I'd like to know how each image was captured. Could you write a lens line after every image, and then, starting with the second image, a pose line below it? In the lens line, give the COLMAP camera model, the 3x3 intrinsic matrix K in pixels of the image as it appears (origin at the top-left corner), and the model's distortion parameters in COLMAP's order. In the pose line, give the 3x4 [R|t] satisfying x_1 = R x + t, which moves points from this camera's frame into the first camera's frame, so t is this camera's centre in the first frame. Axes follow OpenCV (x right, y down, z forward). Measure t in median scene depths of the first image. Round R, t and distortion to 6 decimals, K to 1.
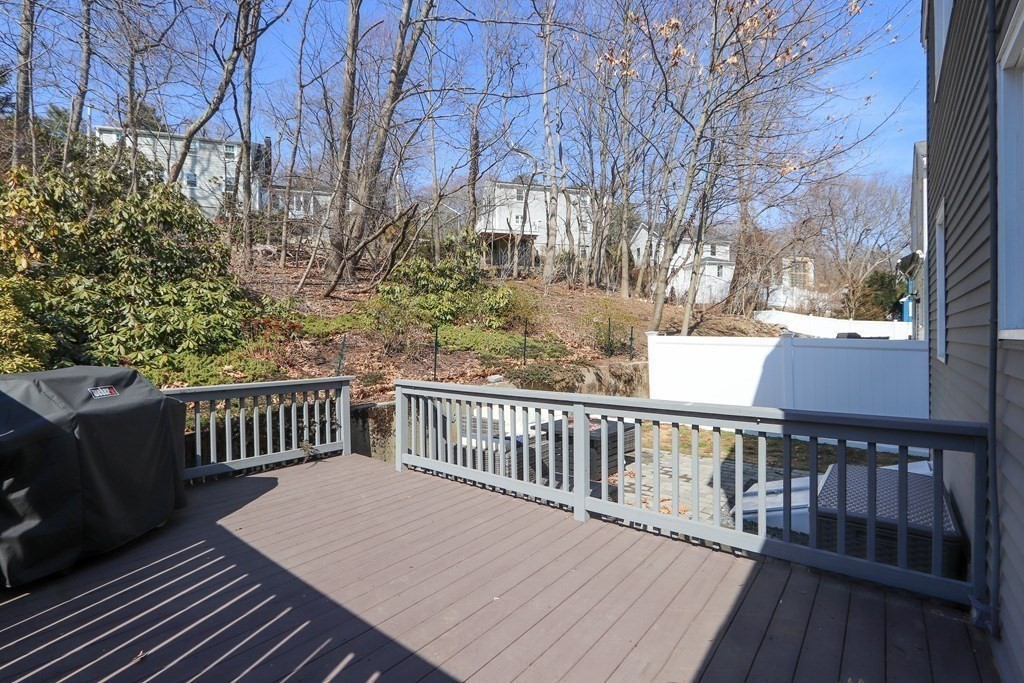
lens RADIAL K [[477.5, 0, 506.3], [0, 477.5, 342.1], [0, 0, 1]] dist [-0.011642, 0.001293]
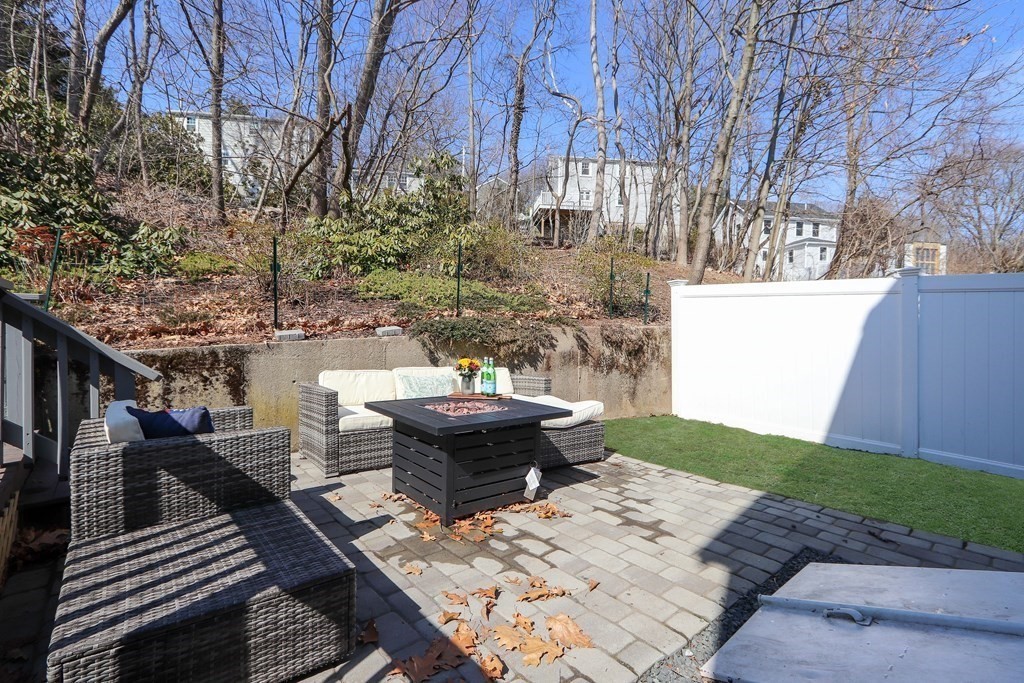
lens RADIAL K [[477.5, 0, 509.0], [0, 477.5, 338.4], [0, 0, 1]] dist [-0.011642, 0.001293]
pose [[0.985633, 0.027611, -0.166628, 0.195775], [-0.027090, 0.999618, 0.005401, 0.064002], [0.166714, -0.000810, 0.986005, 0.329134]]
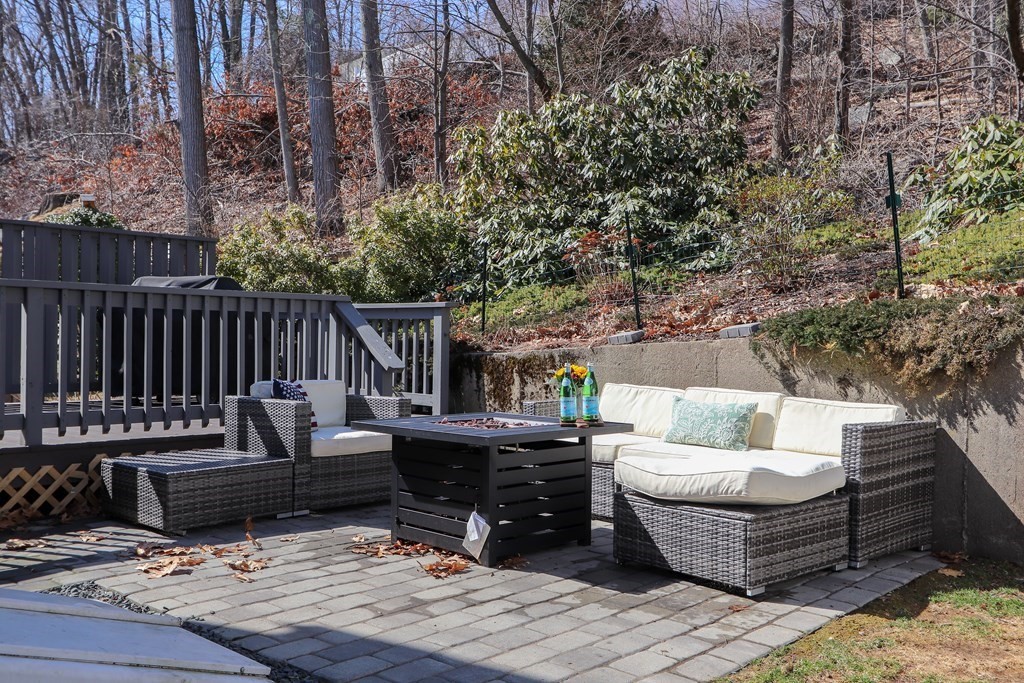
lens RADIAL K [[952.0, 0, 514.4], [0, 952.0, 341.6], [0, 0, 1]] dist [0.014715, 0.000000]
pose [[-0.038721, 0.009013, -0.999209, 0.619432], [-0.025180, 0.999633, 0.009992, 0.066811], [0.998933, 0.025547, -0.038480, 0.691299]]
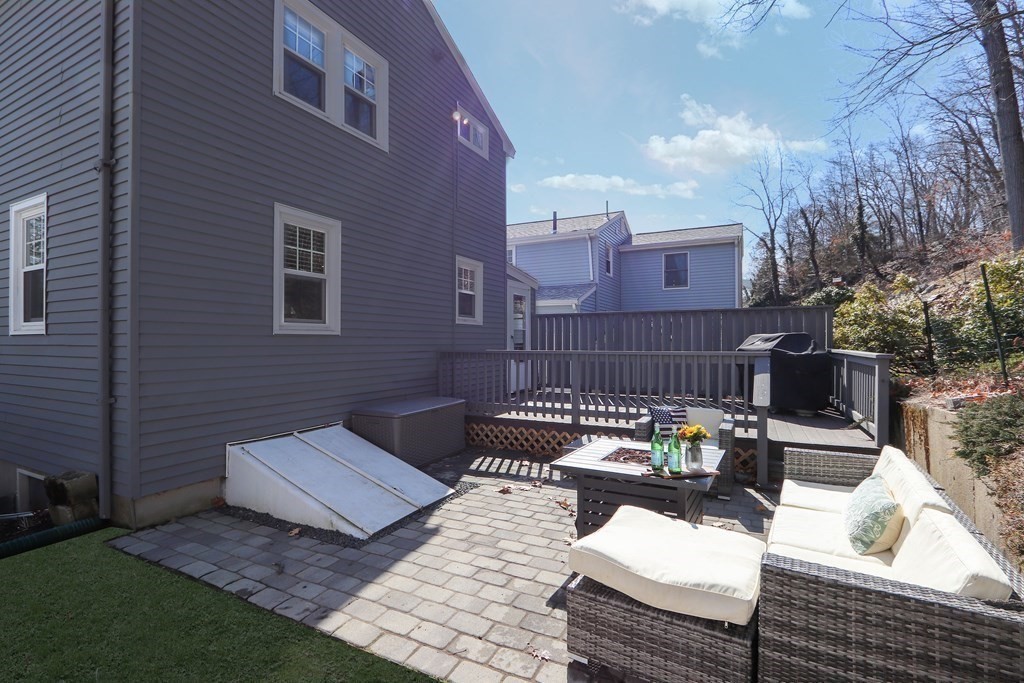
lens RADIAL K [[477.5, 0, 520.6], [0, 477.5, 345.2], [0, 0, 1]] dist [-0.011642, 0.001293]
pose [[-0.971644, 0.003889, -0.236416, 0.286773], [-0.001008, 0.999788, 0.020589, 0.023064], [0.236446, 0.020243, -0.971434, 0.990580]]
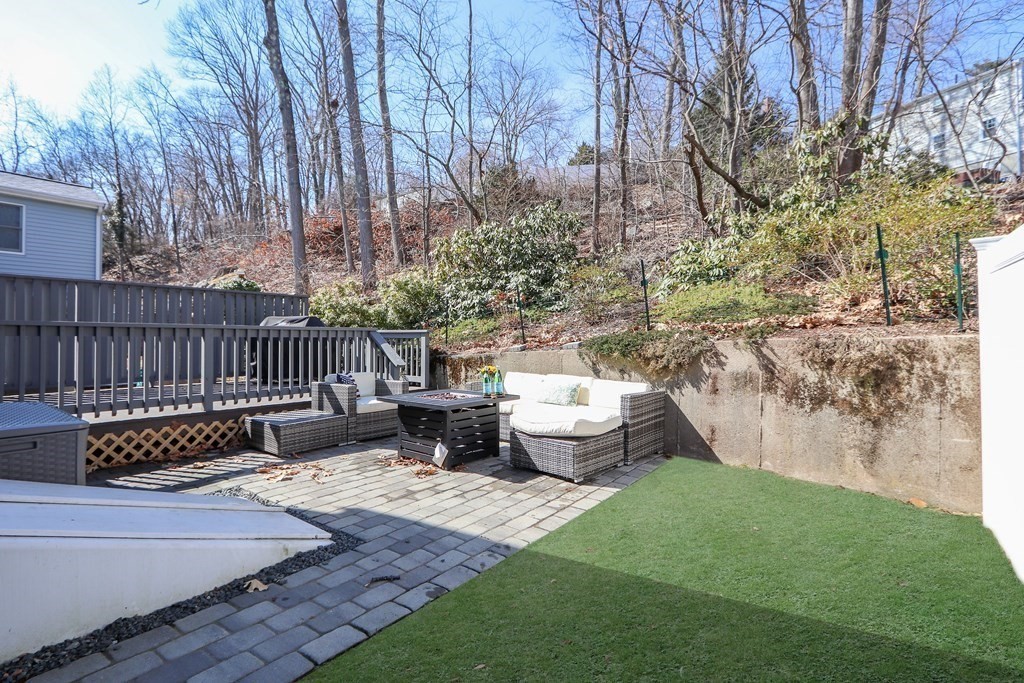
lens RADIAL K [[477.5, 0, 508.6], [0, 477.5, 333.5], [0, 0, 1]] dist [-0.011642, 0.001293]
pose [[0.050019, -0.004455, -0.998738, 0.620229], [-0.016331, 0.999853, -0.005278, 0.050822], [0.998615, 0.016575, 0.049939, 0.697600]]
